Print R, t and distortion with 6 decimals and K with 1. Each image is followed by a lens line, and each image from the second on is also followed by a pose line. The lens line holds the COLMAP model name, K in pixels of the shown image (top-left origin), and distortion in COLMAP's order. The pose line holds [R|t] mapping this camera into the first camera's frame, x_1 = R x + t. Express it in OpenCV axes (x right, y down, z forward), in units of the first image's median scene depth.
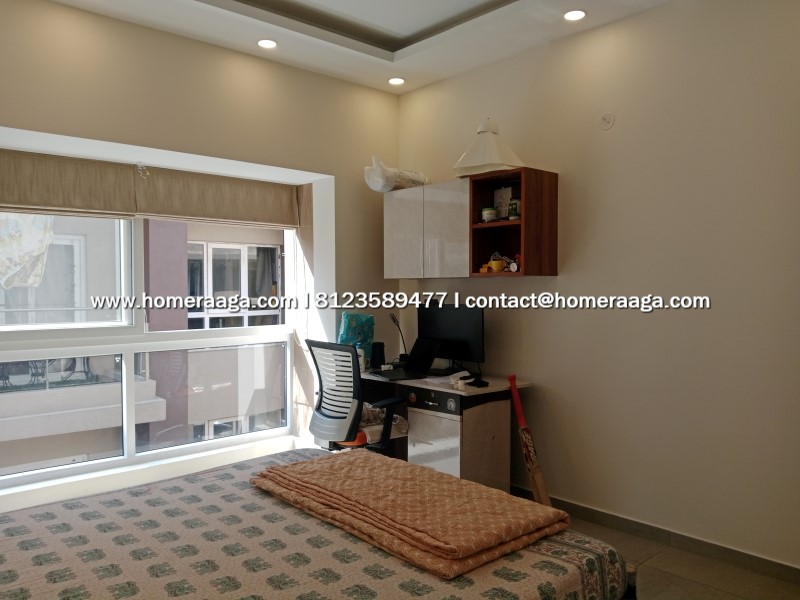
lens RADIAL K [[633.9, 0, 409.1], [0, 633.9, 299.7], [0, 0, 1]] dist [-0.007594, -0.004420]
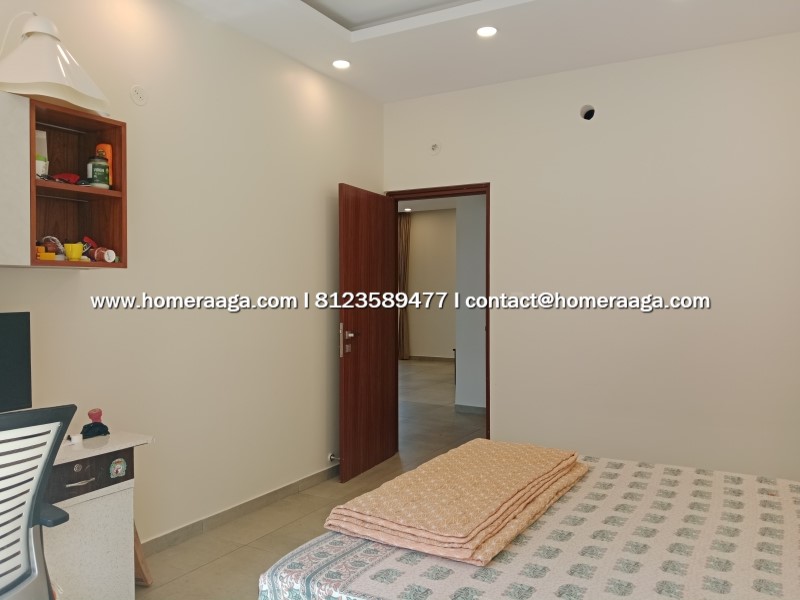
lens RADIAL K [[633.9, 0, 409.1], [0, 633.9, 299.7], [0, 0, 1]] dist [-0.007594, -0.004420]
pose [[-0.295944, -0.020620, 0.954983, -0.945382], [0.021294, 0.999376, 0.028177, -0.022058], [-0.954968, 0.028674, -0.295321, 1.371910]]
